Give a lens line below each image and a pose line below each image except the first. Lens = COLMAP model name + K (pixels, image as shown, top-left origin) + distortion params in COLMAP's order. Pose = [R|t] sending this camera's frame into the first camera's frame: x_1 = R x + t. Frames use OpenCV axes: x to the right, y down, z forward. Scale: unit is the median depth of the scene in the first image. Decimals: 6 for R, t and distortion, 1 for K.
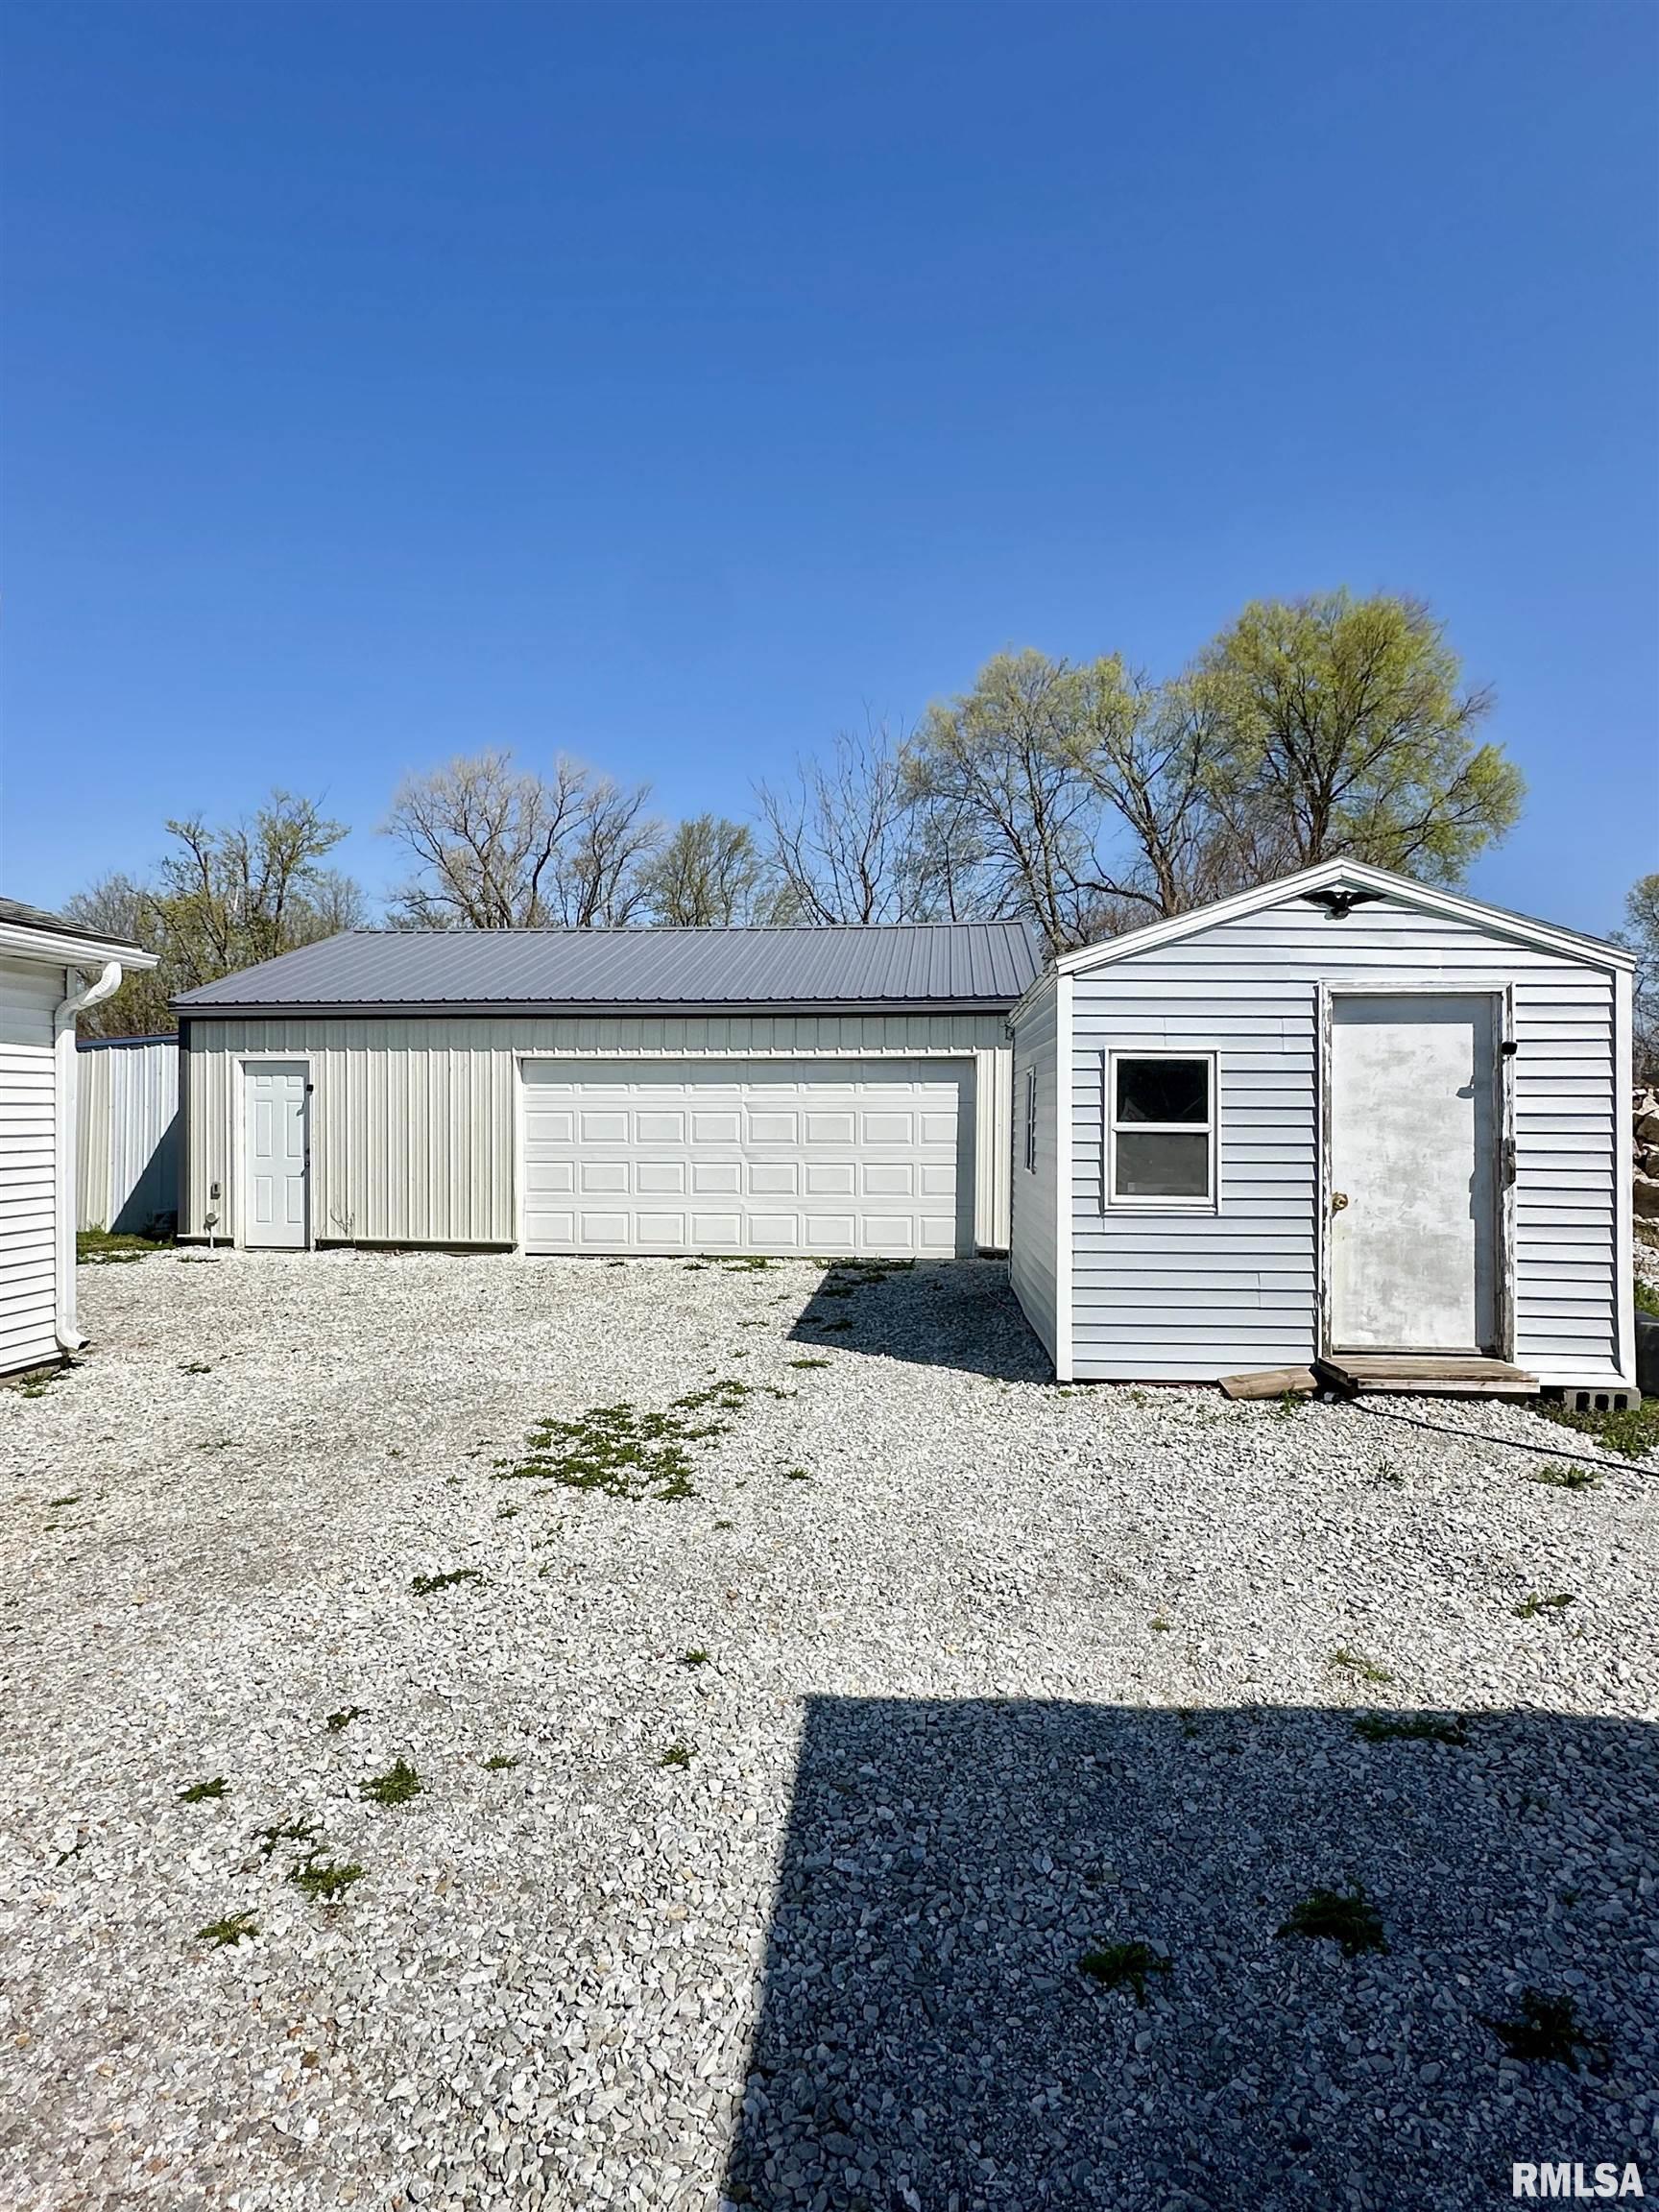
lens RADIAL K [[1226.4, 0, 796.0], [0, 1226.4, 1067.2], [0, 0, 1]] dist [-0.016100, 0.004704]
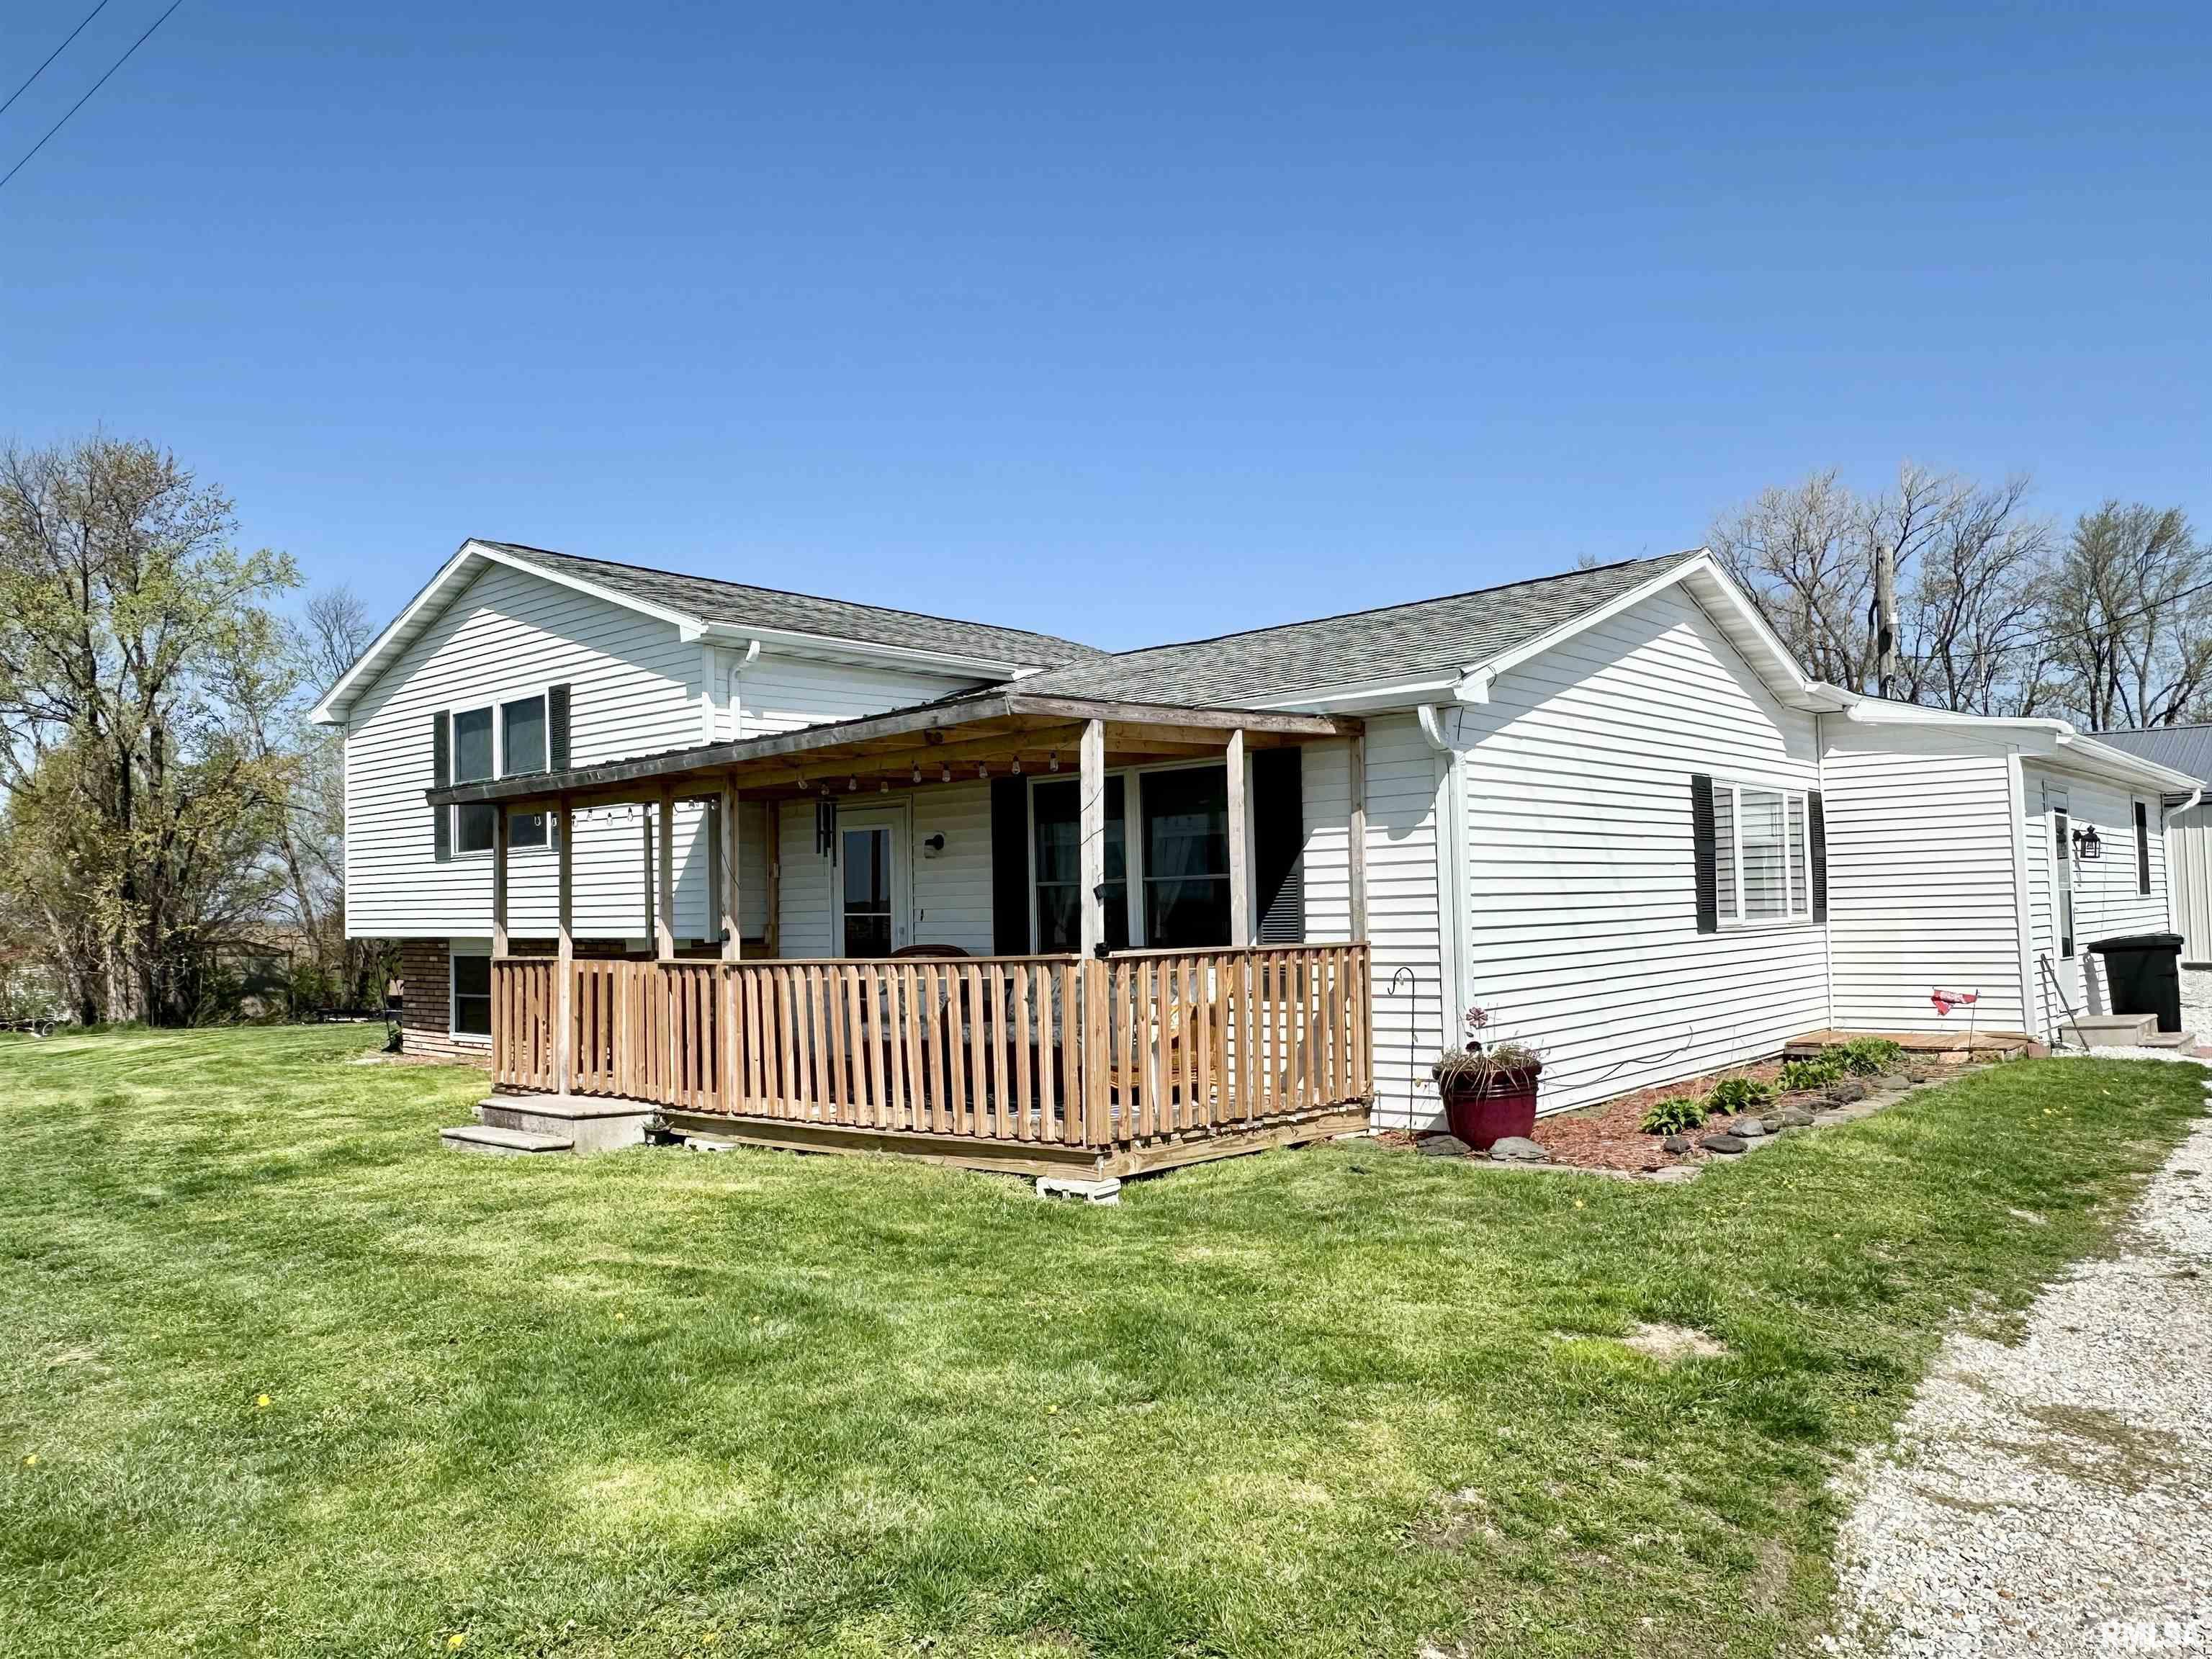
lens RADIAL K [[1518.2, 0, 1112.3], [0, 1518.2, 824.9], [0, 0, 1]] dist [0.060194, -0.042974]
pose [[0.822599, -0.056957, -0.565763, -0.644268], [0.049247, 0.998368, -0.028905, -0.049147], [0.566486, -0.004084, 0.824061, -2.038615]]
